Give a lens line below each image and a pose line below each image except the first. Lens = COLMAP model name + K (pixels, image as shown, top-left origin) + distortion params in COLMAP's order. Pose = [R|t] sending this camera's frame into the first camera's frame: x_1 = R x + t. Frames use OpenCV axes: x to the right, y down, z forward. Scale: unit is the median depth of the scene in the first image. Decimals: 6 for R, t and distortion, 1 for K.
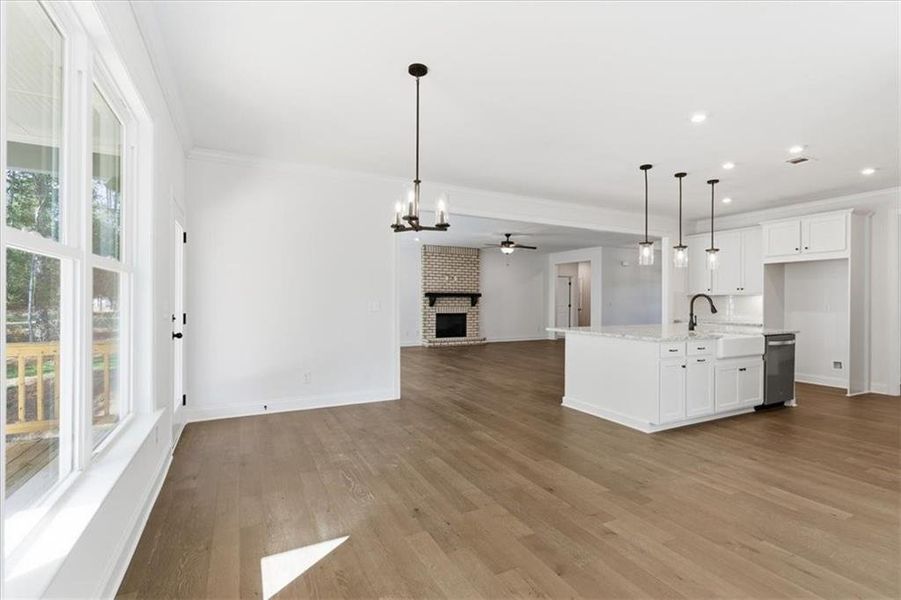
lens RADIAL K [[404.0, 0, 444.7], [0, 404.0, 303.5], [0, 0, 1]] dist [-0.008460, -0.000653]
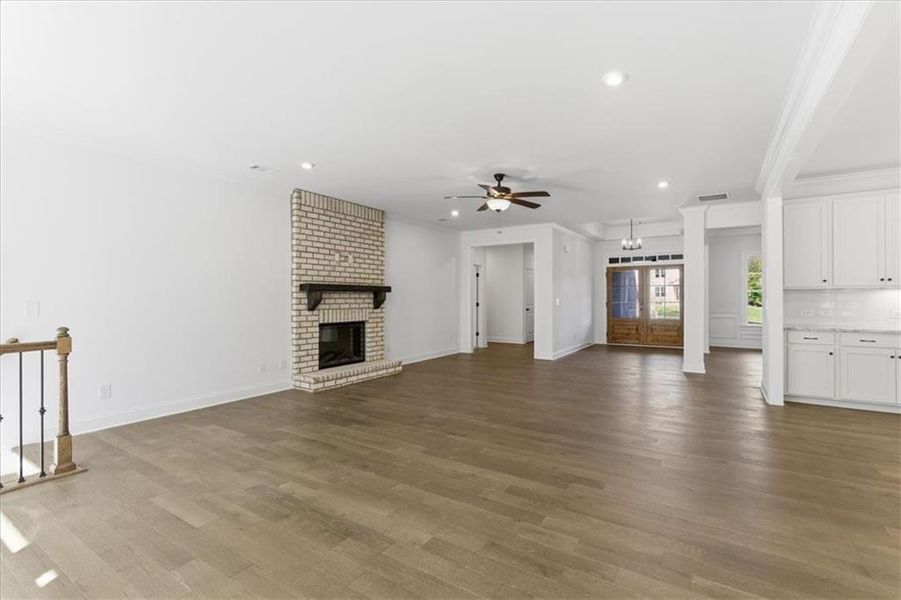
lens RADIAL K [[410.0, 0, 446.2], [0, 410.0, 297.1], [0, 0, 1]] dist [-0.001856, 0.000747]
pose [[0.863005, -0.004321, 0.505177, -0.143491], [0.008552, 0.999945, -0.006056, -0.004992], [-0.505123, 0.009547, 0.862995, 0.447272]]
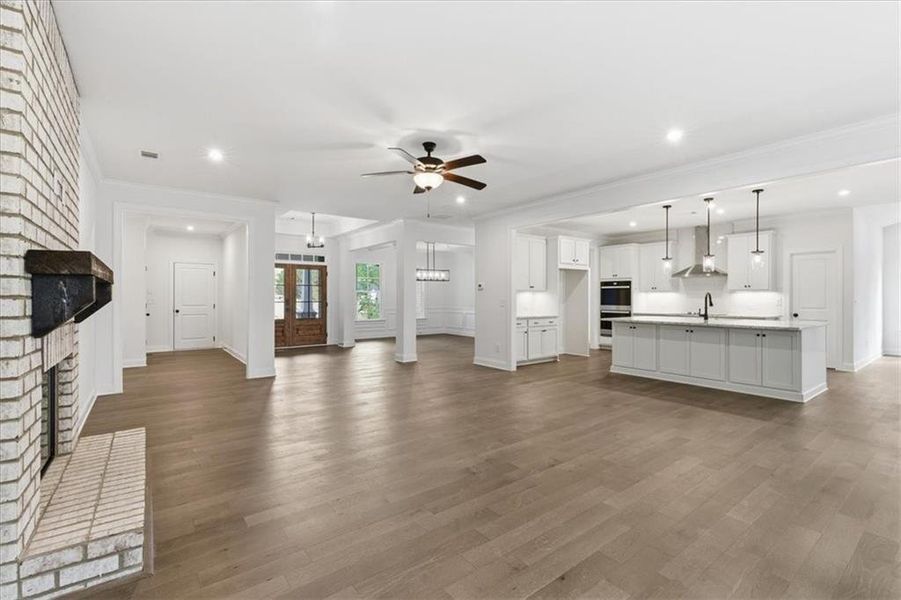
lens RADIAL K [[404.0, 0, 449.7], [0, 404.0, 300.2], [0, 0, 1]] dist [-0.008460, -0.000653]
pose [[-0.193109, -0.009839, 0.981128, -0.214223], [0.005953, 0.999920, 0.011199, -0.007213], [-0.981159, 0.008004, -0.193035, 0.839768]]
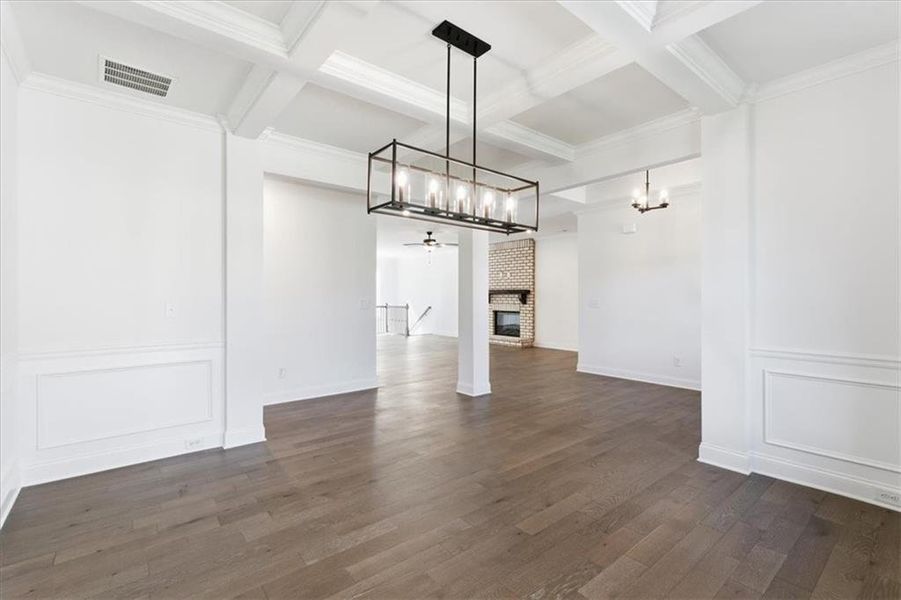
lens RADIAL K [[404.0, 0, 450.8], [0, 404.0, 296.7], [0, 0, 1]] dist [-0.008460, -0.000653]
pose [[0.226259, -0.003867, -0.974060, 0.917235], [-0.009953, 0.999931, -0.006282, -0.002479], [0.974016, 0.011117, 0.226205, 0.651509]]
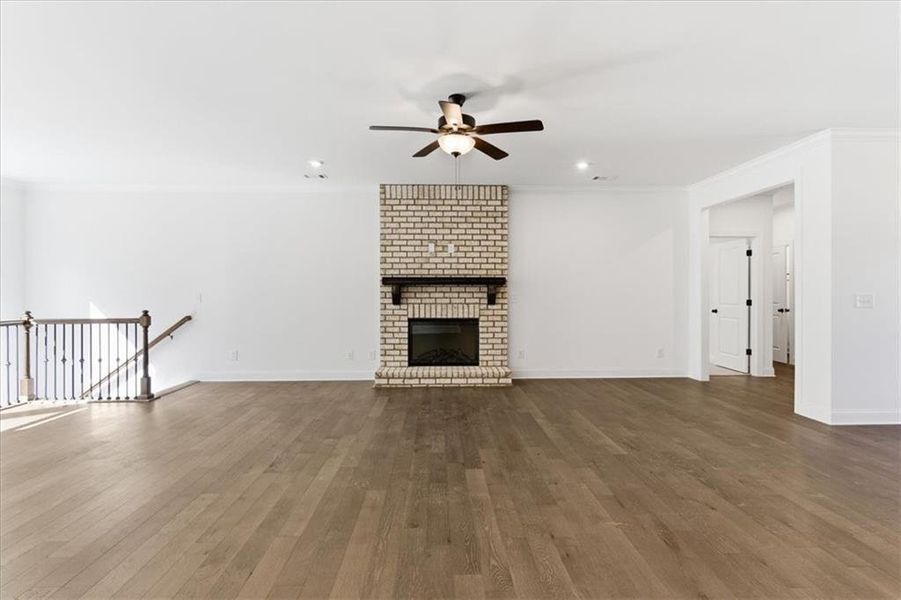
lens RADIAL K [[410.0, 0, 448.7], [0, 410.0, 293.9], [0, 0, 1]] dist [-0.001856, 0.000747]
pose [[0.910351, -0.004111, -0.413816, 0.231549], [0.002573, 0.999988, -0.004274, -0.003559], [0.413828, 0.002826, 0.910351, 0.539436]]
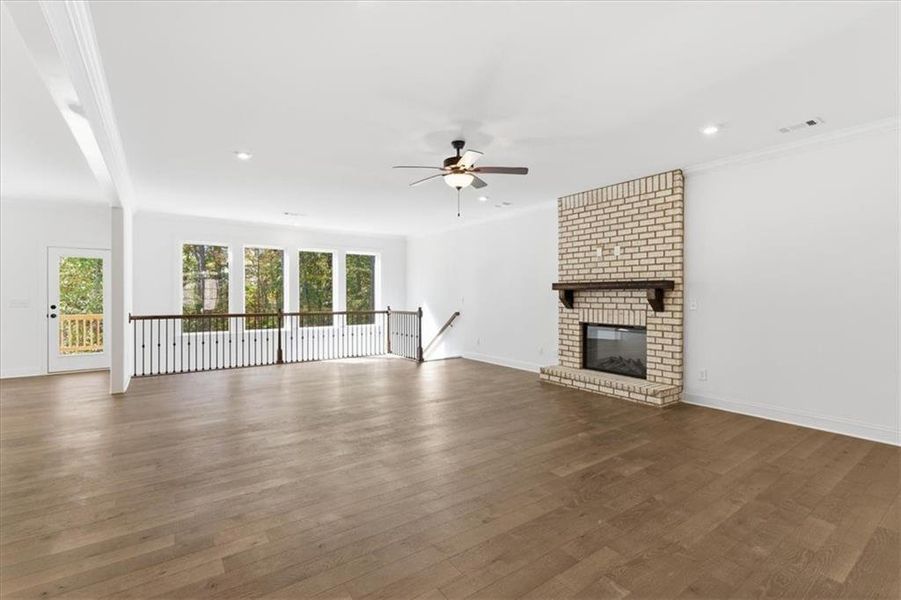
lens RADIAL K [[404.0, 0, 449.8], [0, 404.0, 297.7], [0, 0, 1]] dist [-0.008460, -0.000653]
pose [[0.162172, 0.001563, -0.986761, 0.456691], [-0.005613, 0.999984, 0.000662, -0.006330], [0.986747, 0.005431, 0.162178, 0.729688]]
